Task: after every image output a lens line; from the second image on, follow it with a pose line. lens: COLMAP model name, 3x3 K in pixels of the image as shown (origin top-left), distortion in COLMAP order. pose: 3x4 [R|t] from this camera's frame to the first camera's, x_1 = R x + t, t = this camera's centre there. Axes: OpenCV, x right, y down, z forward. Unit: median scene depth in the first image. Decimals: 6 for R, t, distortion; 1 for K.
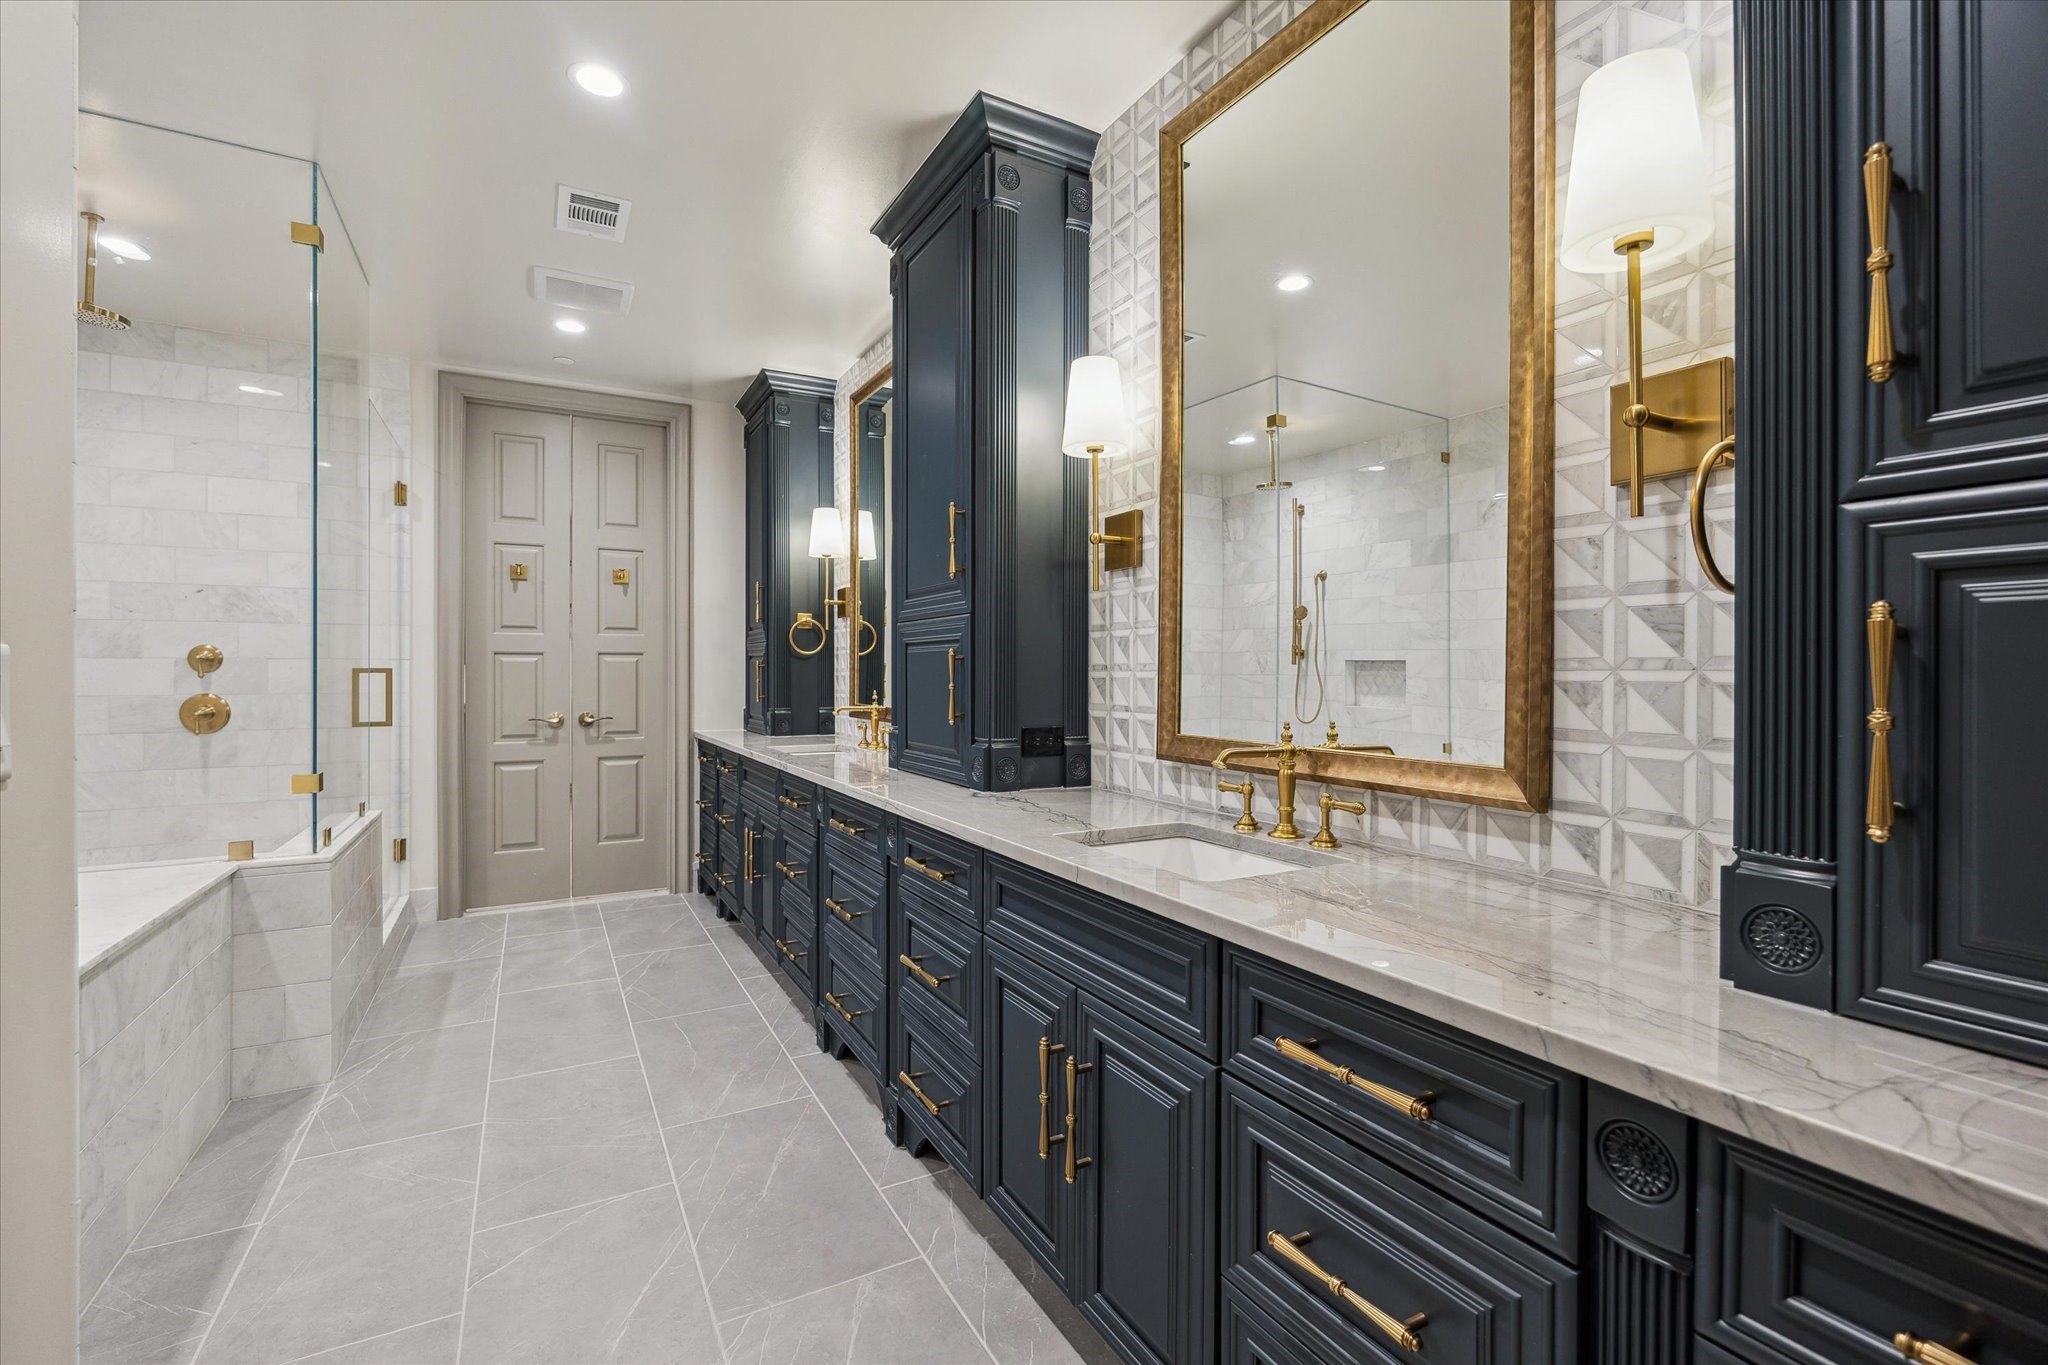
lens RADIAL K [[924.2, 0, 1024.0], [0, 924.2, 682.5], [0, 0, 1]] dist [-0.000613, 0.000205]
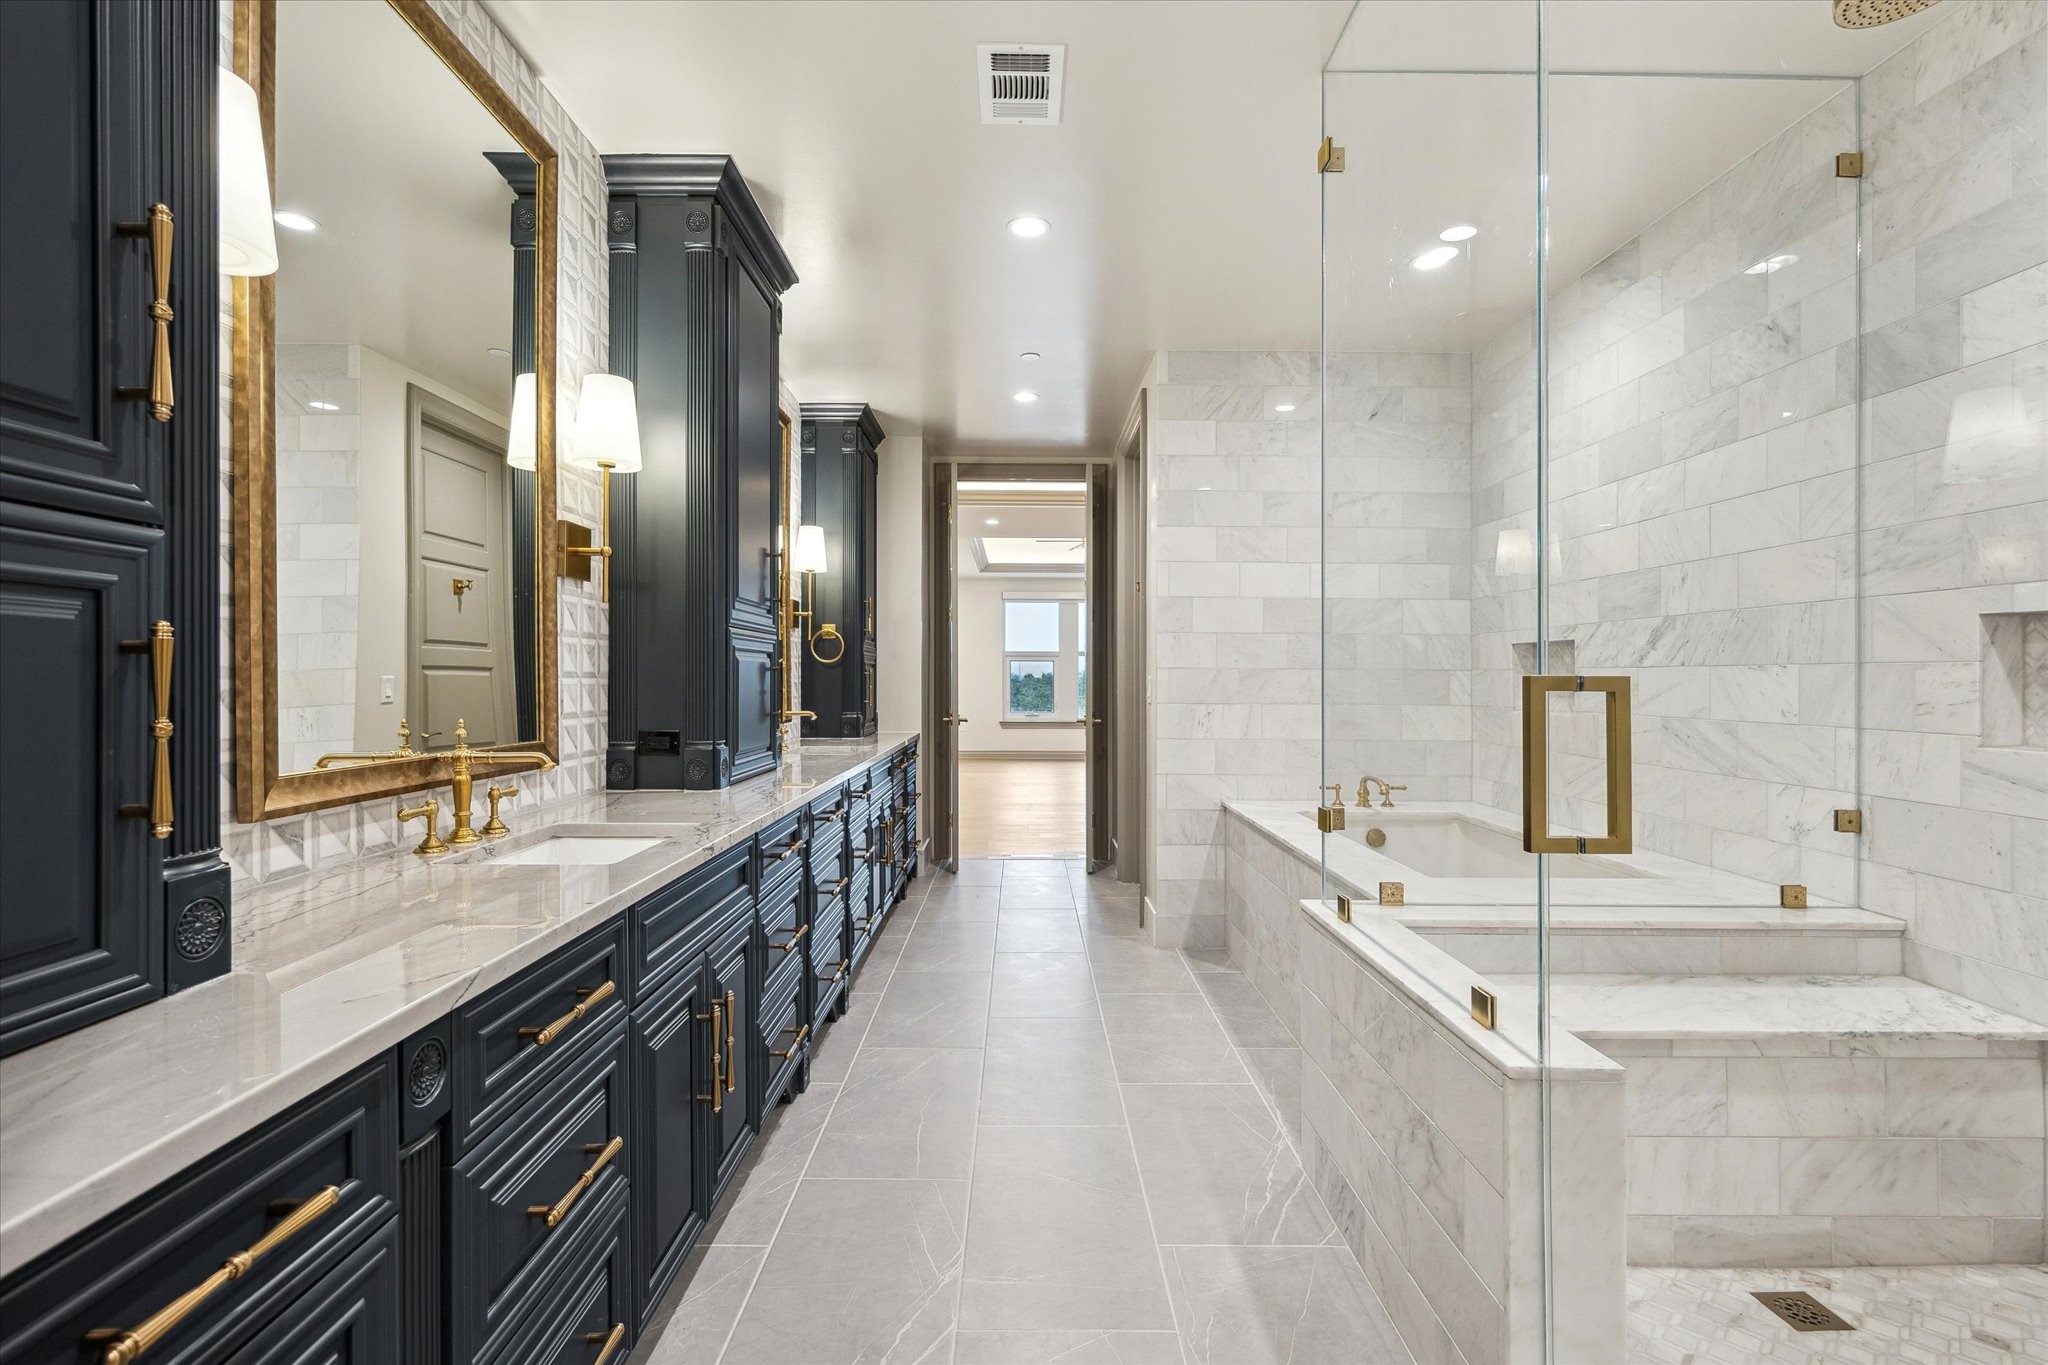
lens RADIAL K [[924.2, 0, 1024.0], [0, 924.2, 682.5], [0, 0, 1]] dist [-0.000613, 0.000205]
pose [[-0.884859, -0.008487, 0.465781, -0.600403], [-0.002247, 0.999900, 0.013951, -0.015596], [-0.465853, 0.011298, -0.884790, 1.223397]]
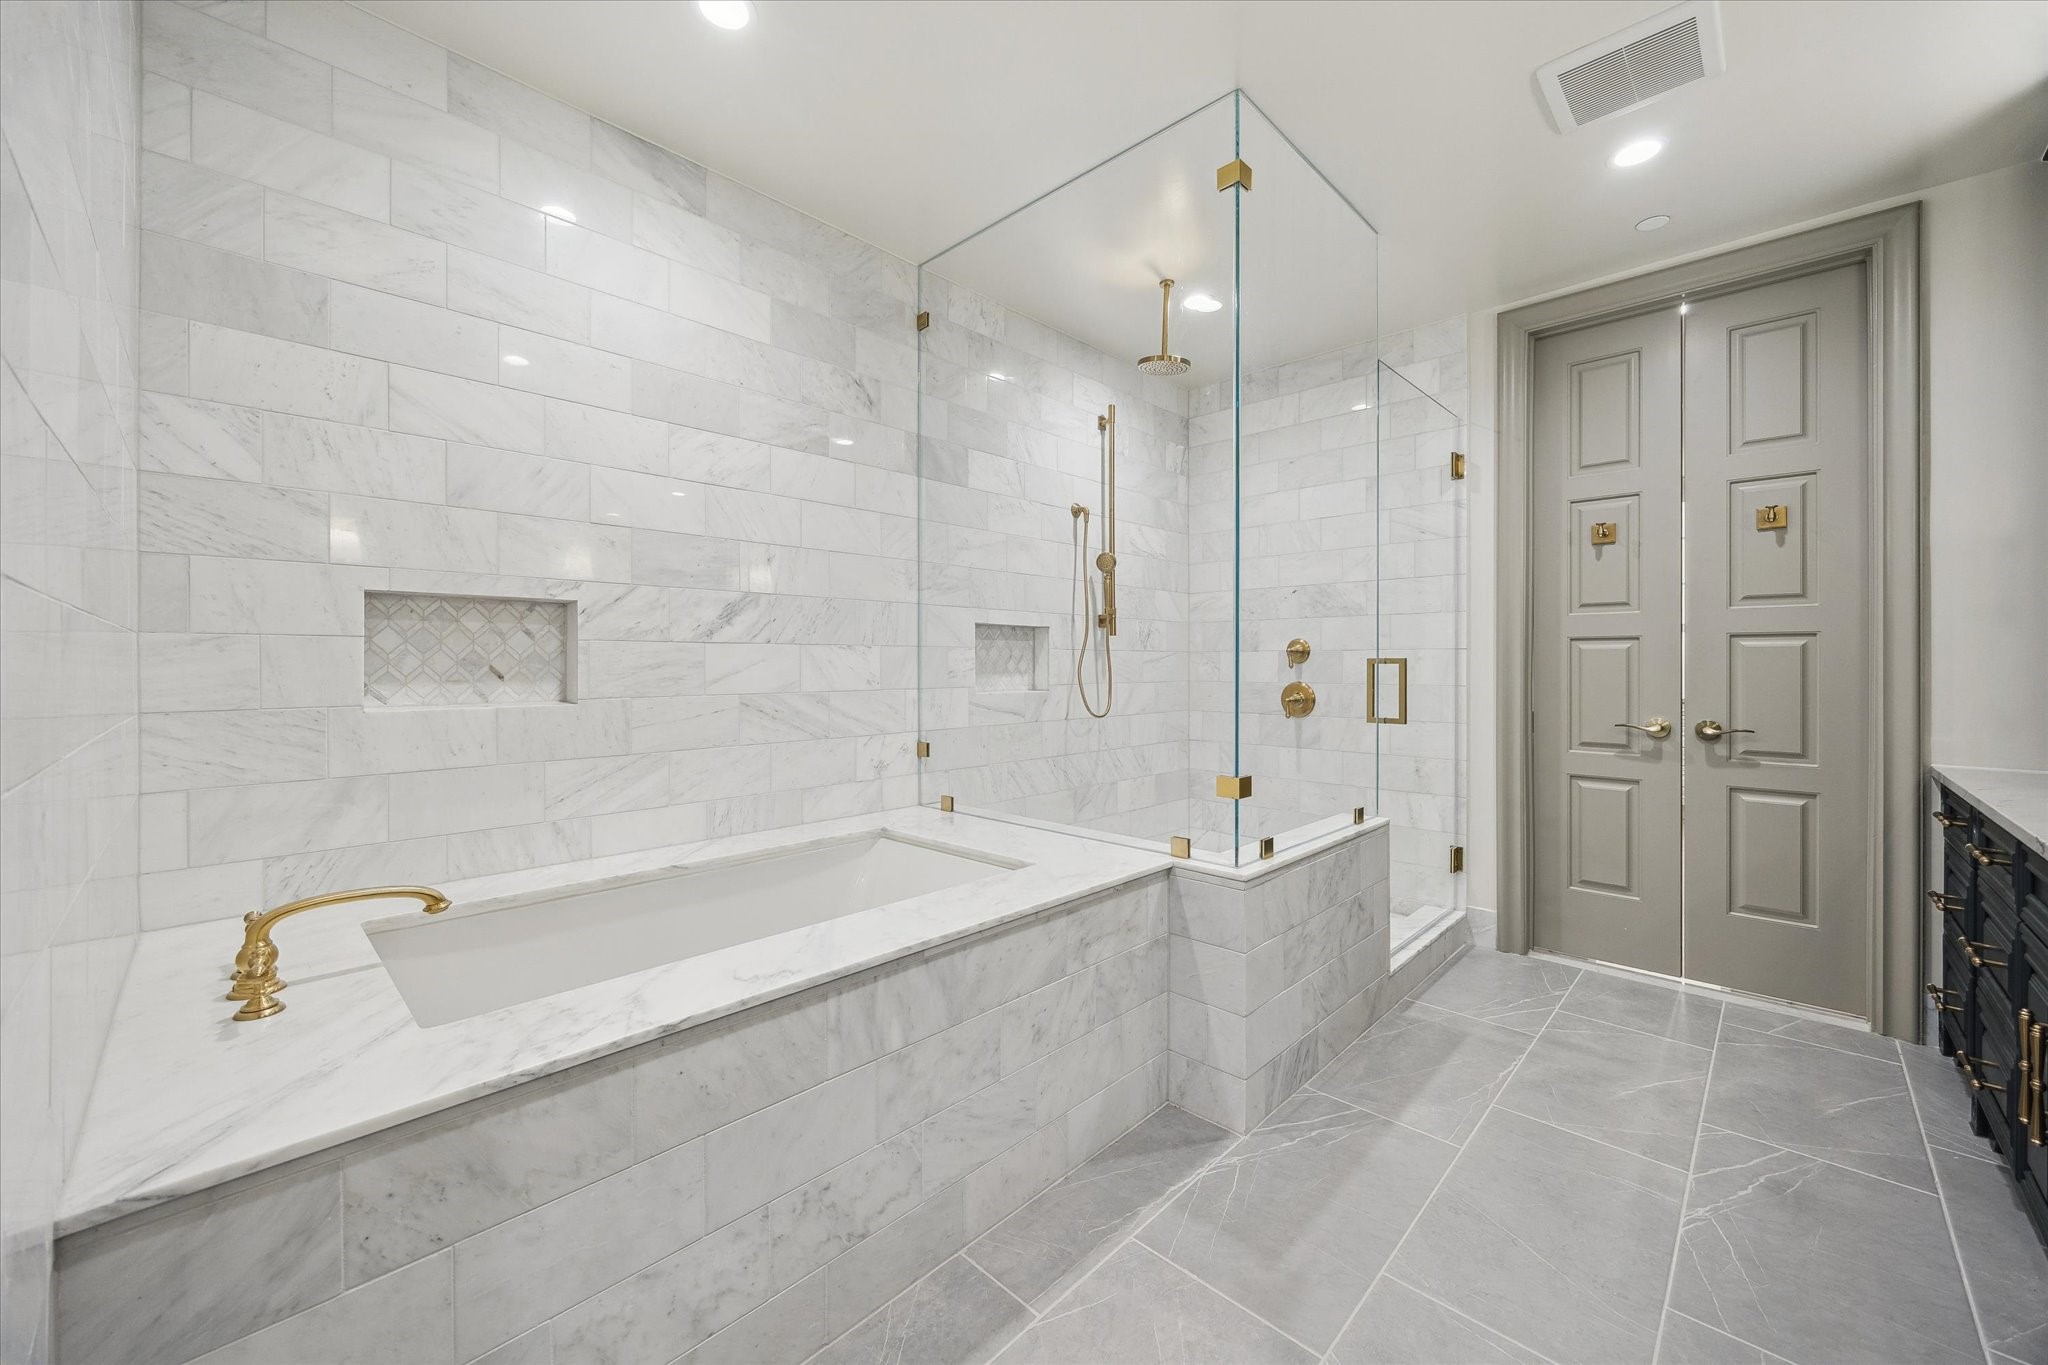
lens RADIAL K [[784.8, 0, 999.9], [0, 784.8, 659.3], [0, 0, 1]] dist [-0.001870, -0.000380]
pose [[0.291602, -0.004171, -0.956531, -0.074033], [-0.010790, 0.999913, -0.007649, -0.004072], [0.956479, 0.012551, 0.291531, 0.367653]]
